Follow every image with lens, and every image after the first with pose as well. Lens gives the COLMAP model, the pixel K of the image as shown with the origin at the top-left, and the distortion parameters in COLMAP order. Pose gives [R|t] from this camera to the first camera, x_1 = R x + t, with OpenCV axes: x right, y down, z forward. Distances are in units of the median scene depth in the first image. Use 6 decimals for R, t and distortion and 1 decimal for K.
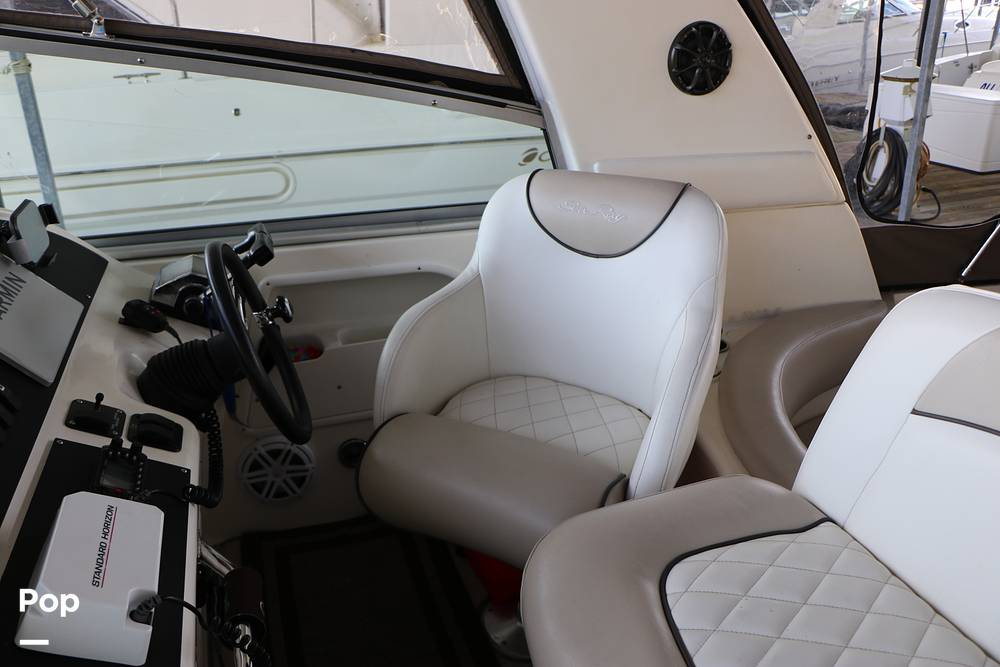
lens RADIAL K [[806.5, 0, 500.0], [0, 806.5, 333.5], [0, 0, 1]] dist [-0.179249, 0.135344]
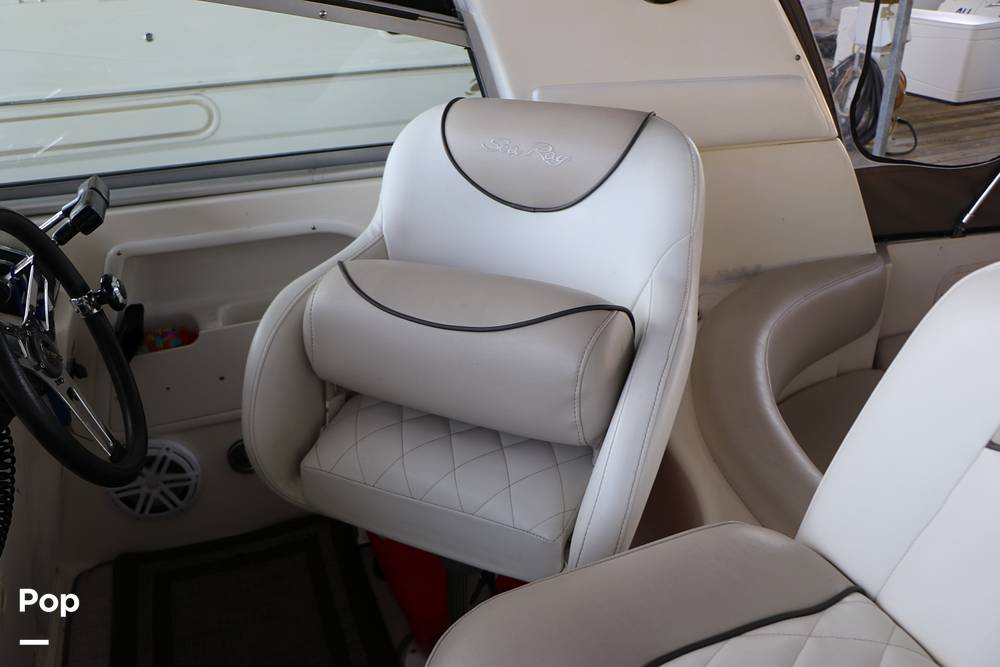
lens RADIAL K [[807.1, 0, 488.0], [0, 807.1, 327.2], [0, 0, 1]] dist [-0.140645, 0.079086]
pose [[0.999212, -0.023675, 0.031861, 0.043063], [0.021538, 0.997599, 0.065816, -0.031193], [-0.033343, -0.065078, 0.997323, 0.195877]]
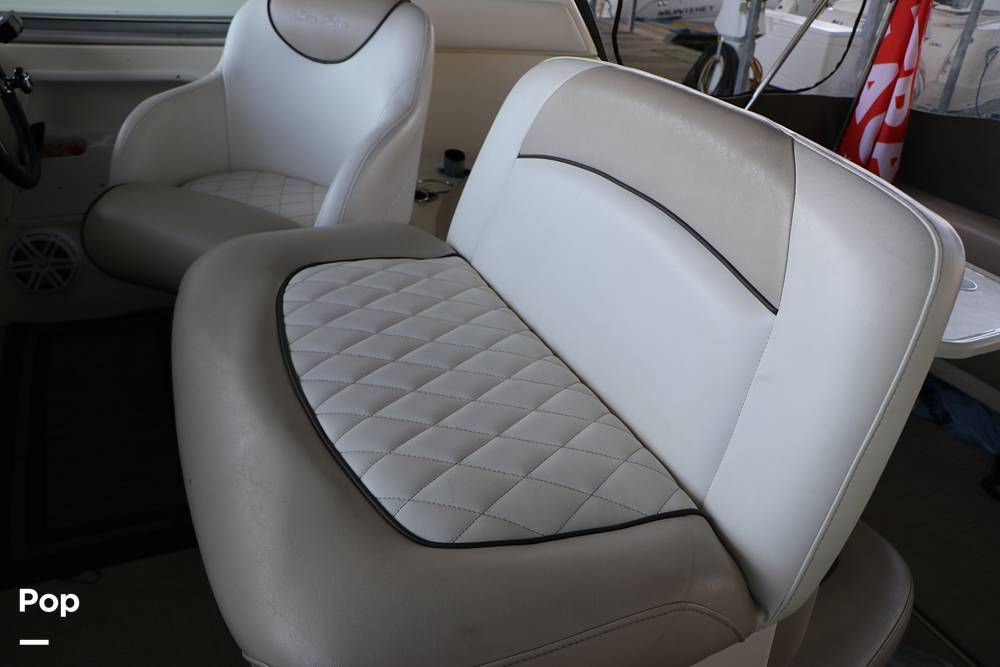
lens RADIAL K [[817.2, 0, 506.1], [0, 817.2, 335.2], [0, 0, 1]] dist [-0.185816, 0.149178]
pose [[0.987554, 0.037281, 0.152801, 0.186396], [-0.051077, 0.994864, 0.087386, 0.149733], [-0.148758, -0.094103, 0.984386, -0.146140]]
